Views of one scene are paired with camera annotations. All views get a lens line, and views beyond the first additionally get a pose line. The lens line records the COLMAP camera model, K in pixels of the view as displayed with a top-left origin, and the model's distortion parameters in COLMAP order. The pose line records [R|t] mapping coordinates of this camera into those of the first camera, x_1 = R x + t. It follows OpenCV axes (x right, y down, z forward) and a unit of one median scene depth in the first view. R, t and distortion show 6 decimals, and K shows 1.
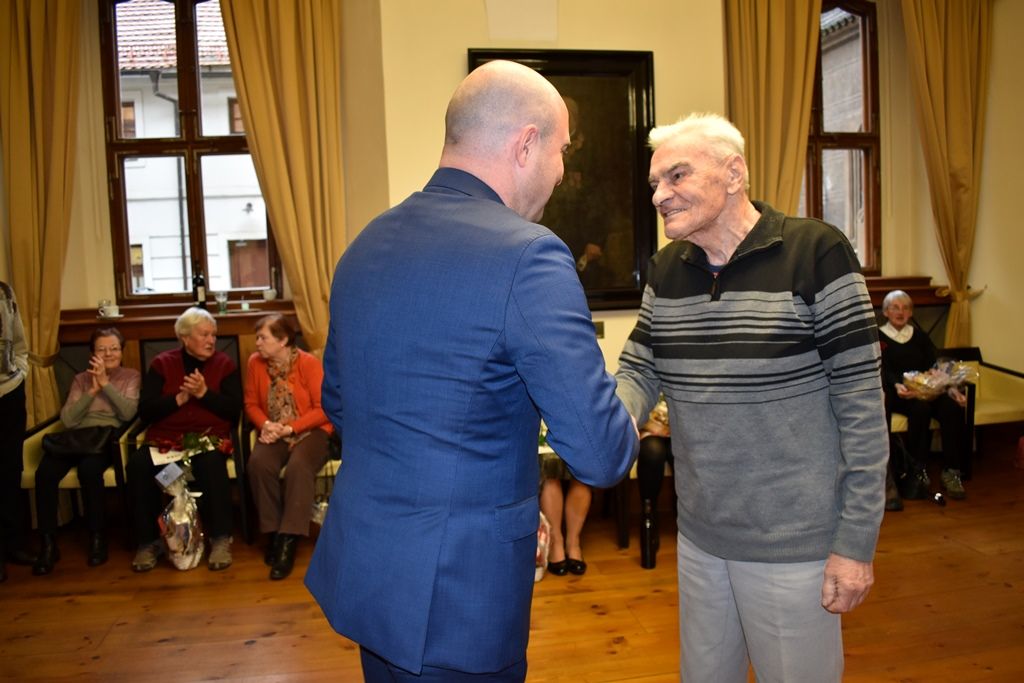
lens RADIAL K [[795.8, 0, 518.0], [0, 795.8, 348.1], [0, 0, 1]] dist [-0.097594, 0.014637]
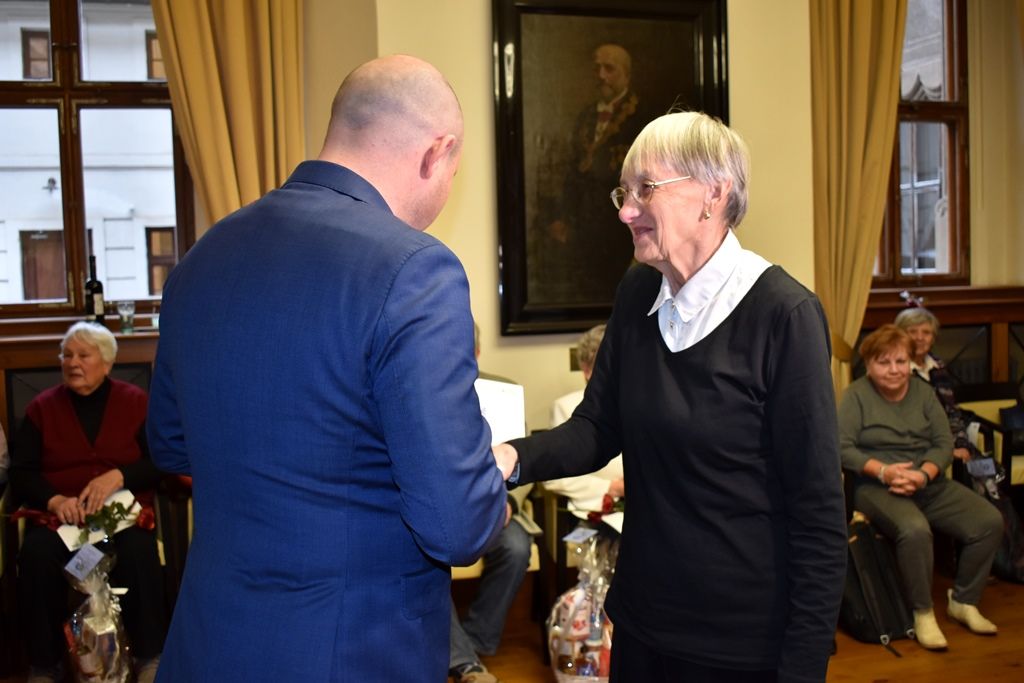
lens RADIAL K [[1073.4, 0, 520.0], [0, 1073.4, 348.9], [0, 0, 1]] dist [-0.069254, 0.004995]
pose [[0.991958, -0.001027, 0.126561, -0.158559], [0.004940, 0.999519, -0.030606, 0.002124], [-0.126468, 0.030985, 0.991487, 0.009233]]
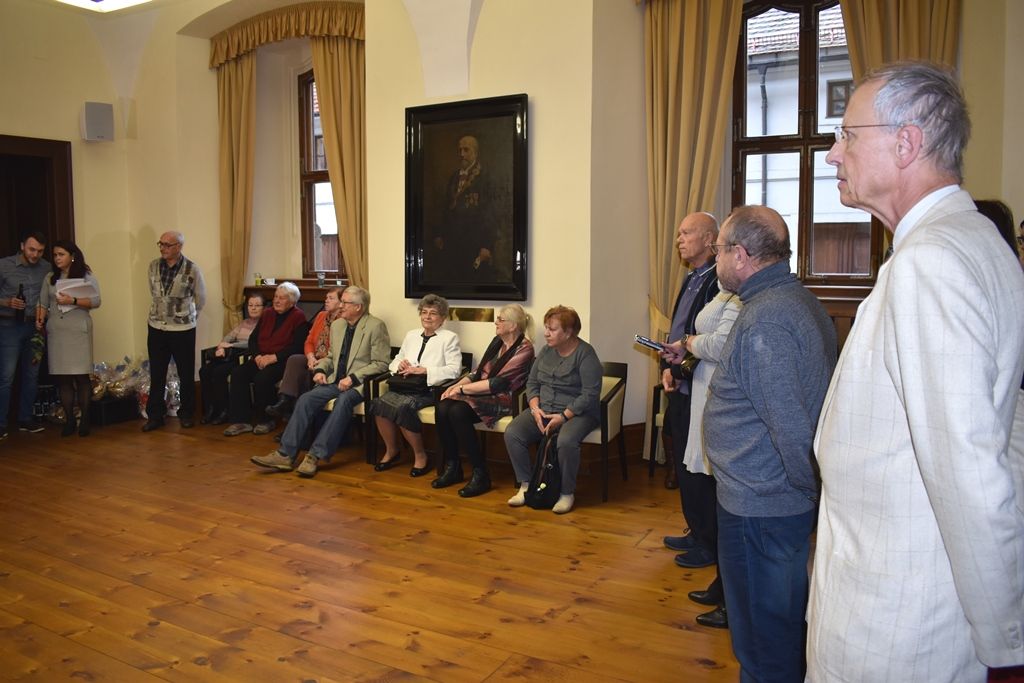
lens RADIAL K [[792.2, 0, 512.9], [0, 792.2, 341.0], [0, 0, 1]] dist [-0.007513, -0.160309]
pose [[0.776592, 0.094522, -0.622873, 0.971312], [-0.081289, 0.995450, 0.049711, -0.048702], [0.624737, 0.012028, 0.780742, 0.015446]]
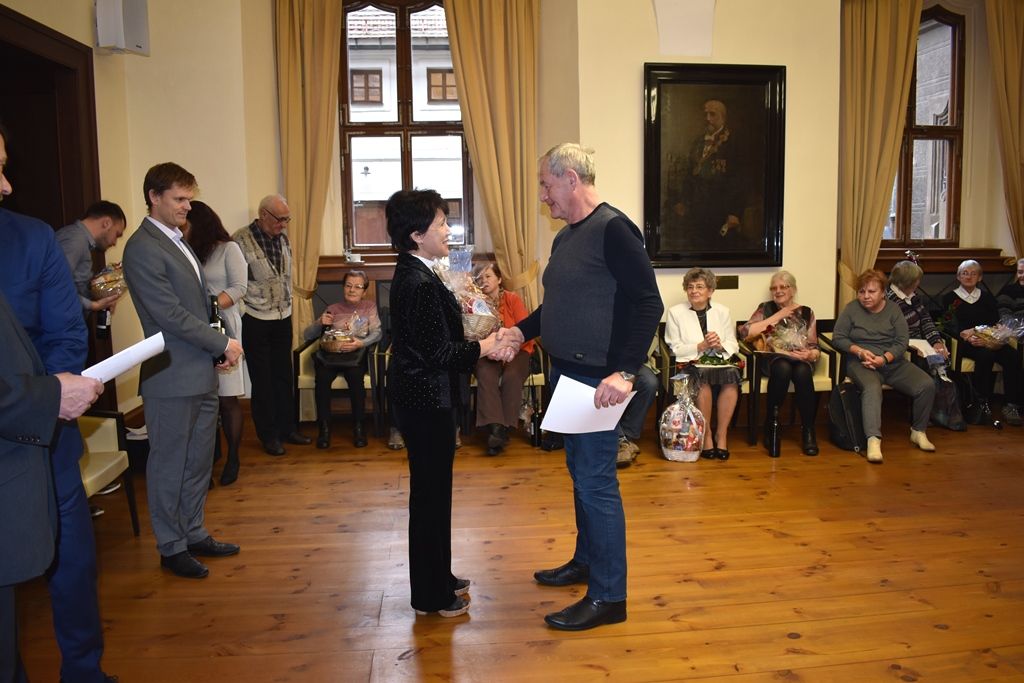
lens RADIAL K [[800.1, 0, 520.7], [0, 800.1, 349.9], [0, 0, 1]] dist [-0.094263, 0.008602]
pose [[0.996884, 0.031631, -0.072268, -0.152884], [-0.028227, 0.998465, 0.047646, 0.036421], [0.073664, -0.045457, 0.996247, -0.328159]]
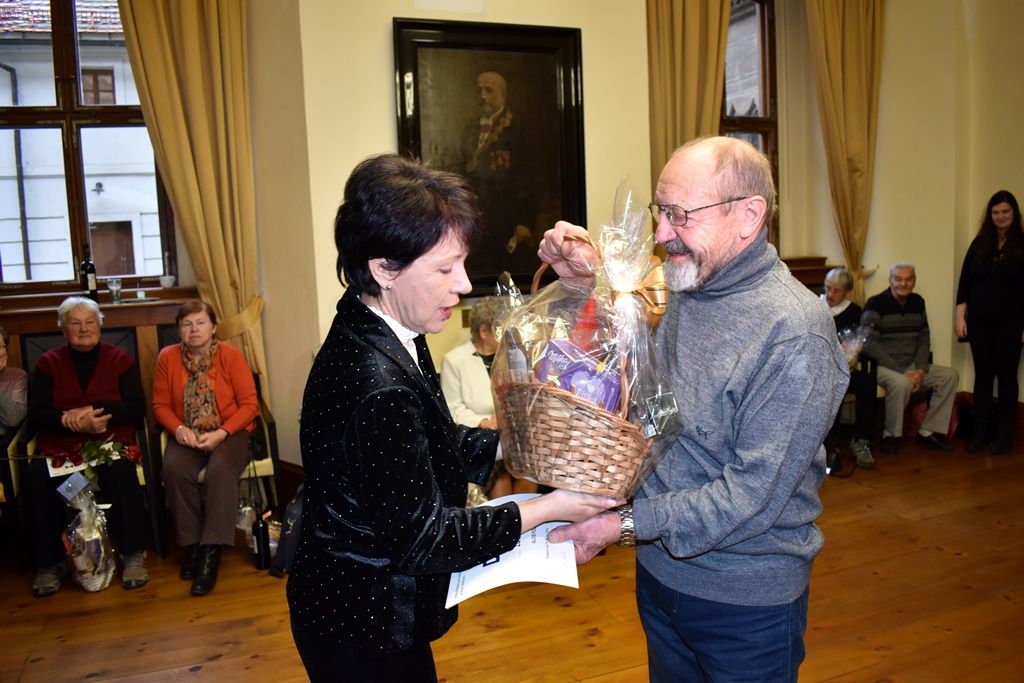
lens RADIAL K [[798.2, 0, 518.6], [0, 798.2, 347.9], [0, 0, 1]] dist [-0.099059, 0.018430]
pose [[0.983374, -0.024840, 0.179882, -0.090585], [0.021096, 0.999520, 0.022697, -0.003642], [-0.180360, -0.018524, 0.983426, 0.040947]]
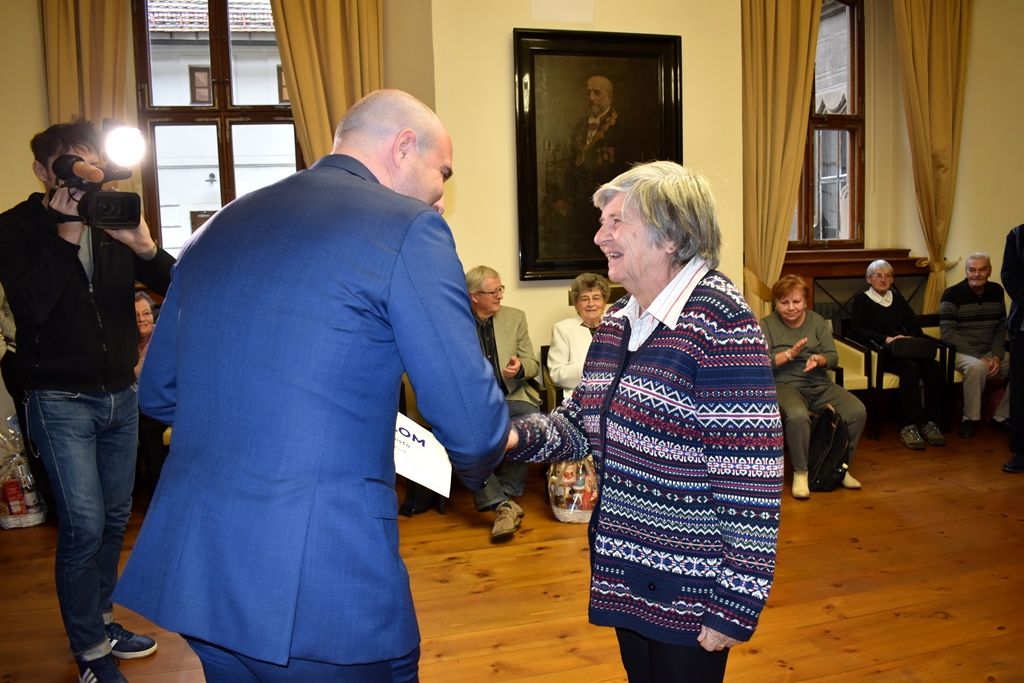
lens RADIAL K [[798.2, 0, 518.6], [0, 798.2, 347.9], [0, 0, 1]] dist [-0.099059, 0.018430]
pose [[0.996747, -0.003634, 0.080513, -0.138490], [0.001180, 0.999534, 0.030507, 0.016983], [-0.080586, -0.030313, 0.996287, -0.068464]]
